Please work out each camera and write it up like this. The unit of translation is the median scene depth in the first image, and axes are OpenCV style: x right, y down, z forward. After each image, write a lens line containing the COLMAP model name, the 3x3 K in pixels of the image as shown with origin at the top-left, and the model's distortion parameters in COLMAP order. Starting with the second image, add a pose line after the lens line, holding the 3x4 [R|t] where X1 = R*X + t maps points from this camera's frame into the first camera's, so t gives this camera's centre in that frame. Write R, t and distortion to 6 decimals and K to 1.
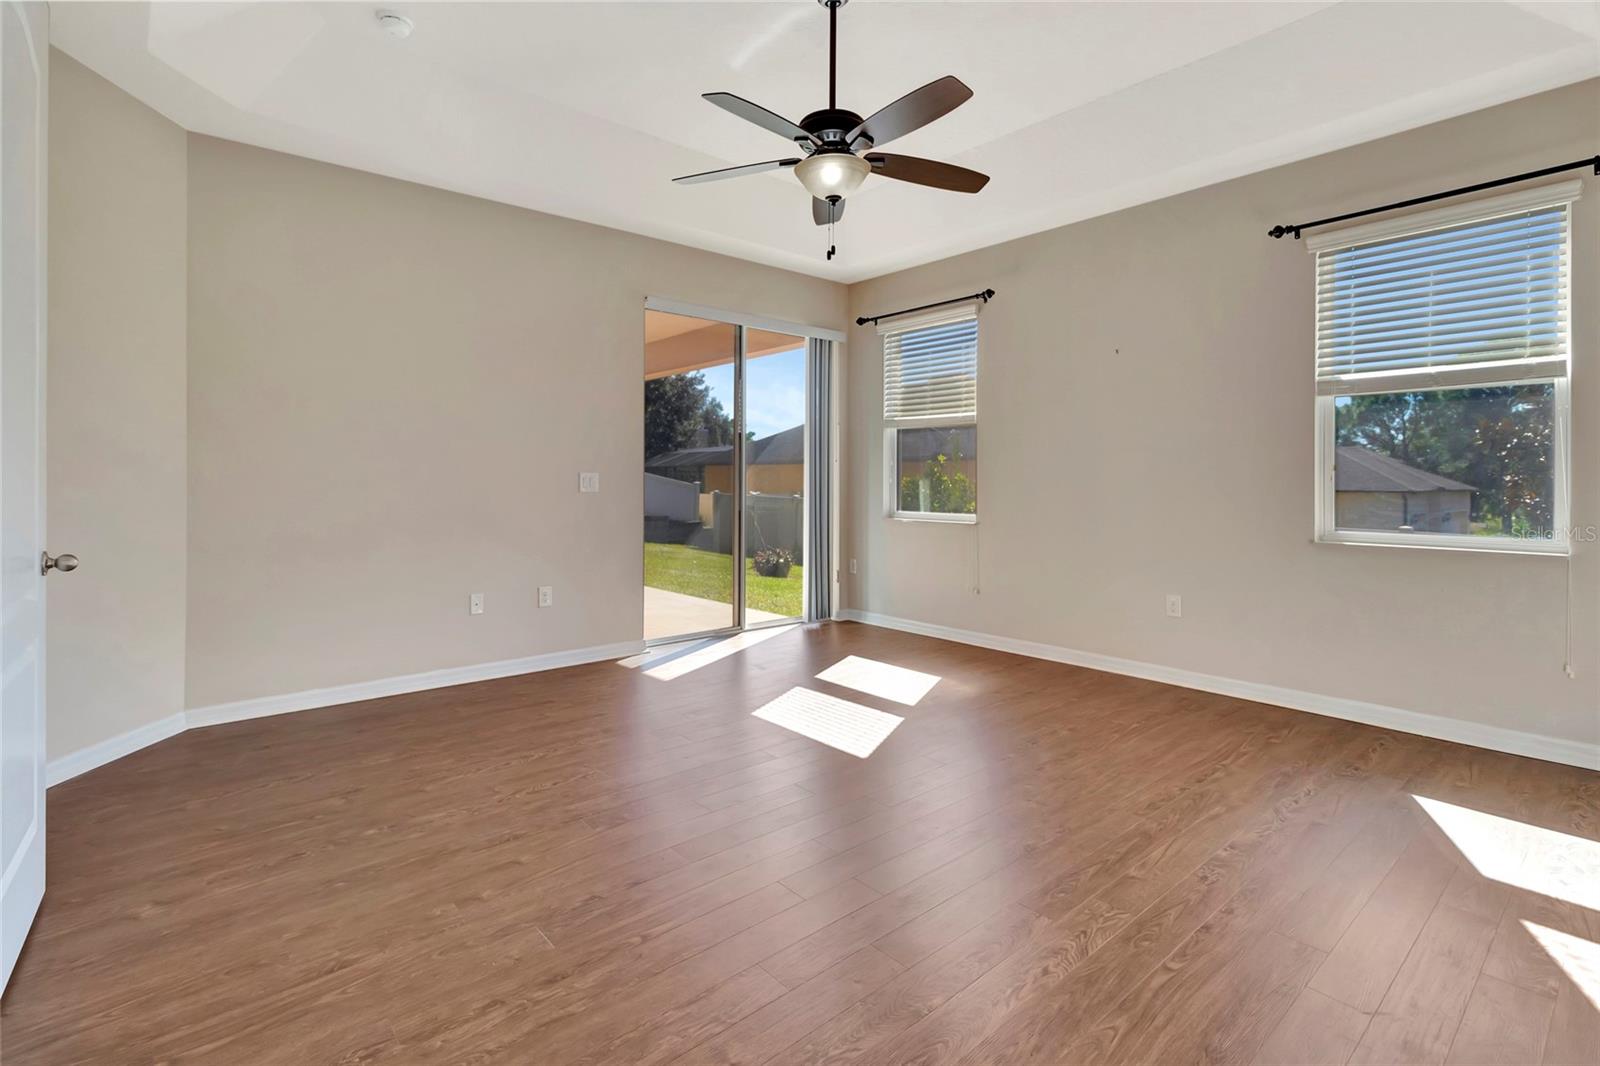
lens RADIAL K [[743.1, 0, 807.8], [0, 743.1, 489.1], [0, 0, 1]] dist [0.012310, -0.000066]
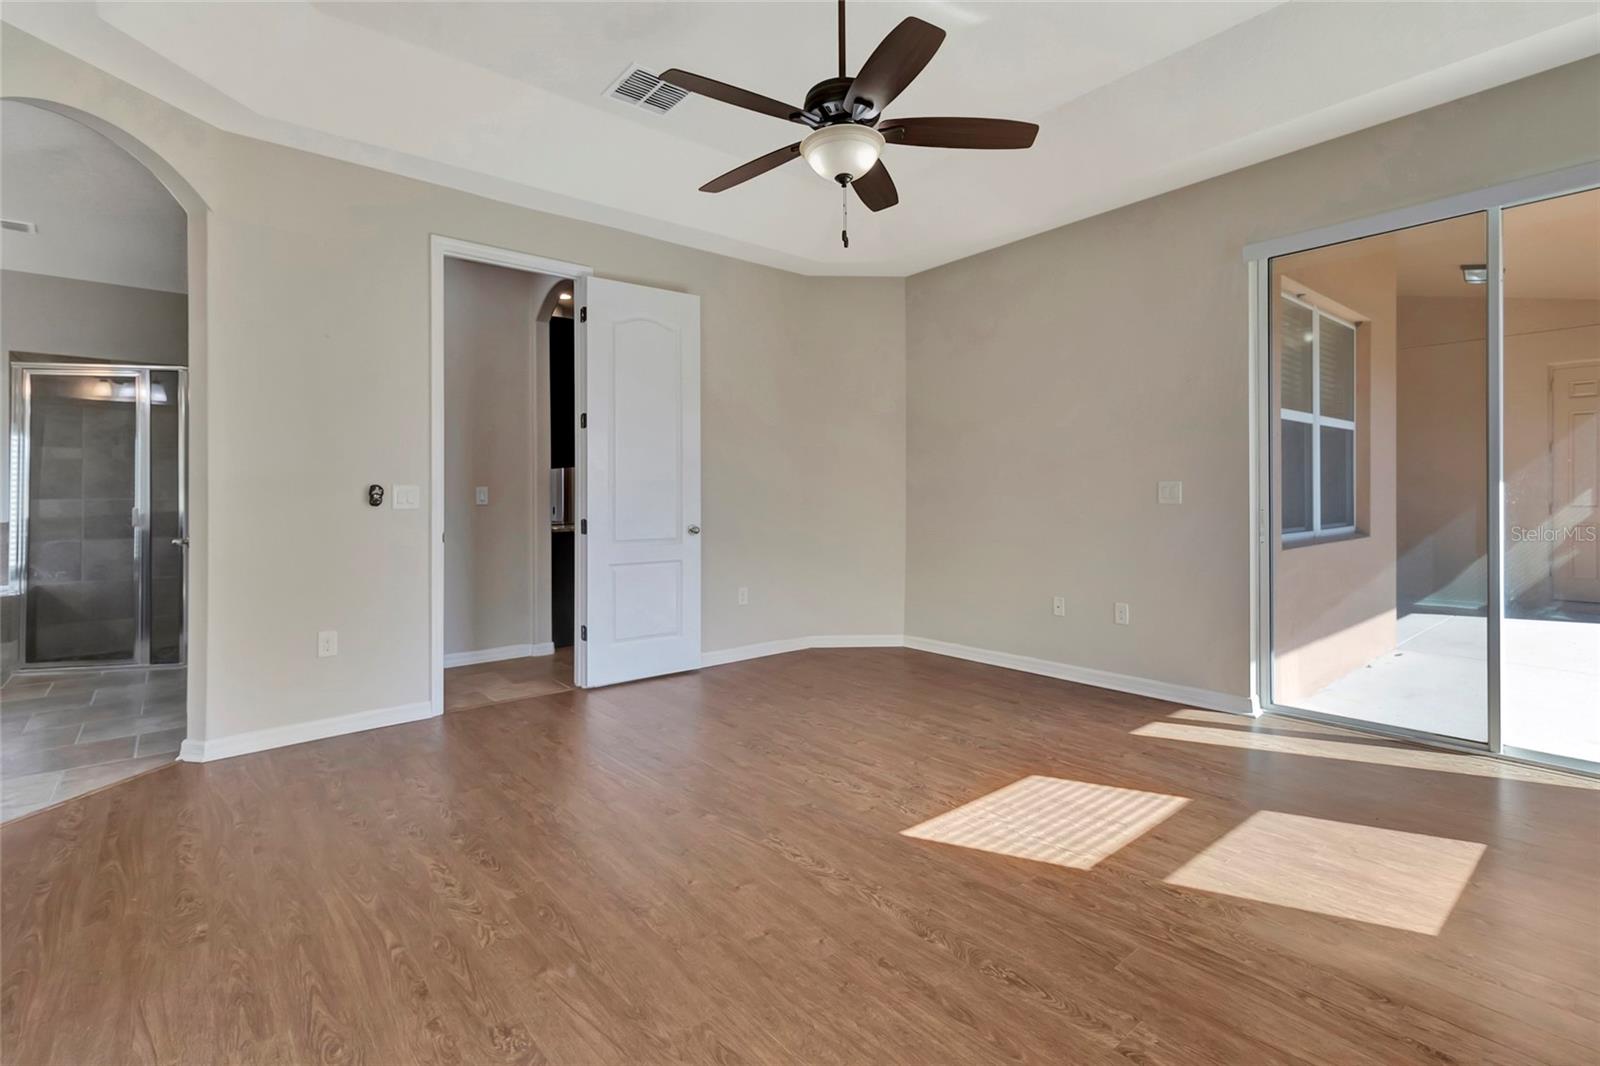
lens RADIAL K [[743.1, 0, 807.8], [0, 743.1, 489.1], [0, 0, 1]] dist [0.012310, -0.000066]
pose [[-0.013417, -0.015330, -0.999792, 1.044123], [-0.001996, 0.999881, -0.015304, 0.006004], [0.999908, 0.001790, -0.013446, 1.079981]]
